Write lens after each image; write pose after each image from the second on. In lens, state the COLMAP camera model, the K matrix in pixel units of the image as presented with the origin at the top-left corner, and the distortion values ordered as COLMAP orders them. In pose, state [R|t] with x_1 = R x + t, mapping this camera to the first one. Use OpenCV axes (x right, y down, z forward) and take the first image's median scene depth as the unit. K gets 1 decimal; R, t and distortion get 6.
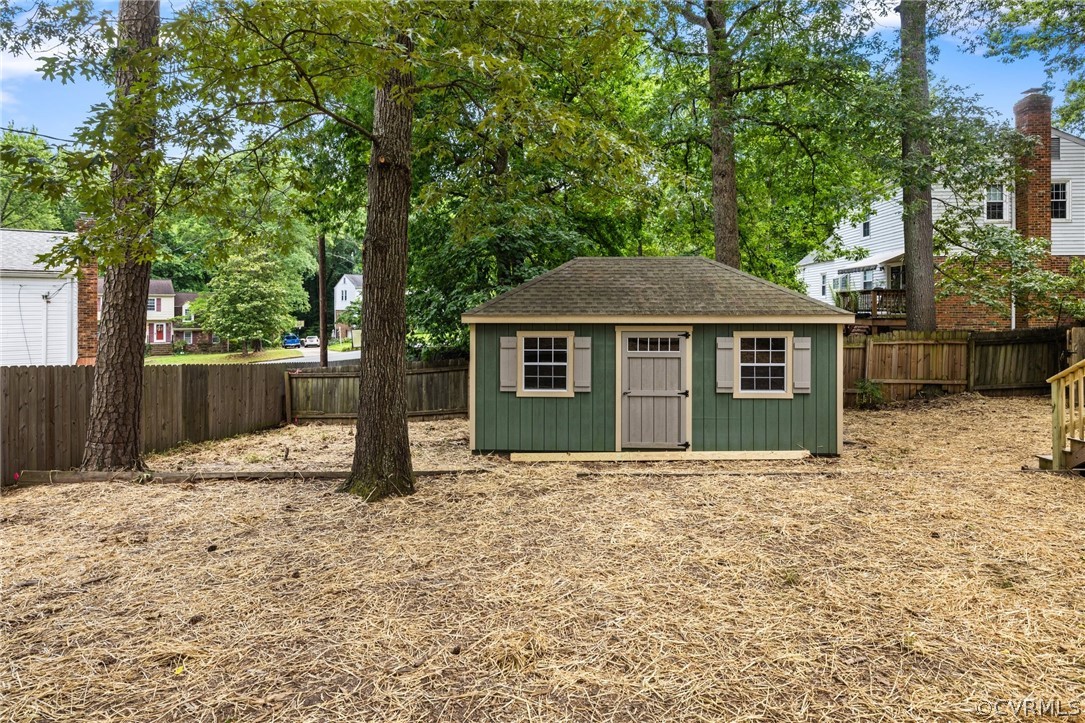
lens RADIAL K [[566.4, 0, 541.7], [0, 566.4, 308.7], [0, 0, 1]] dist [0.001630, -0.000013]
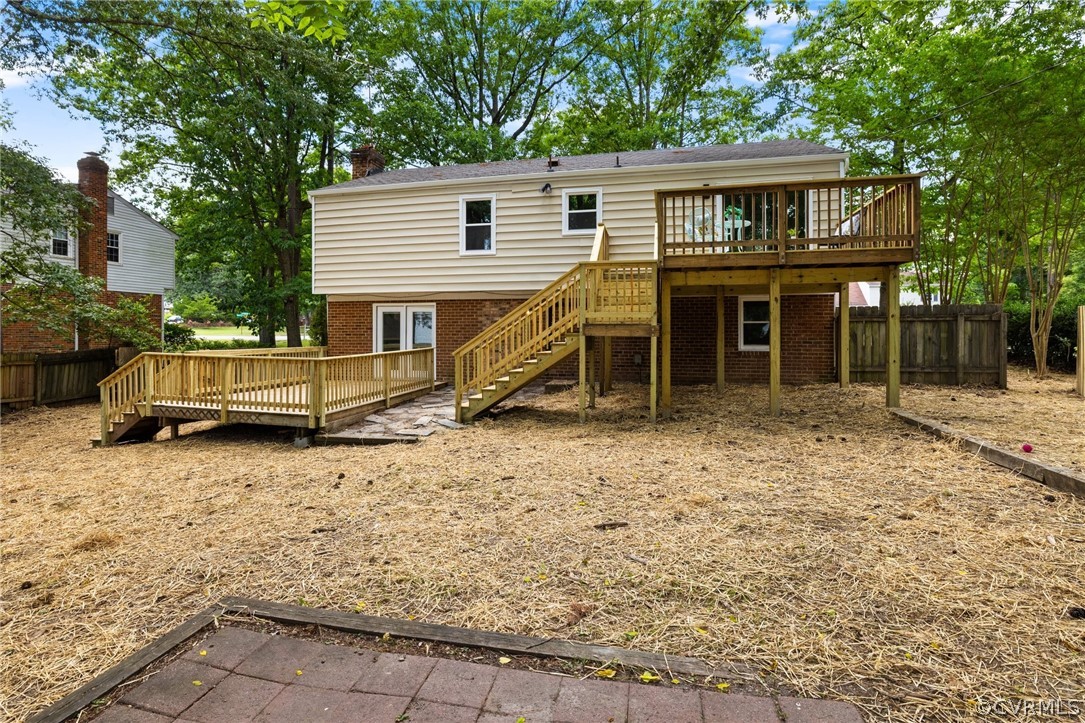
lens RADIAL K [[538.8, 0, 539.8], [0, 538.8, 334.6], [0, 0, 1]] dist [-0.001157, 0.000428]
pose [[0.168227, -0.001295, 0.985747, -0.140984], [-0.003544, 0.999992, 0.001918, -0.003508], [-0.985742, -0.003816, 0.168221, -0.177411]]
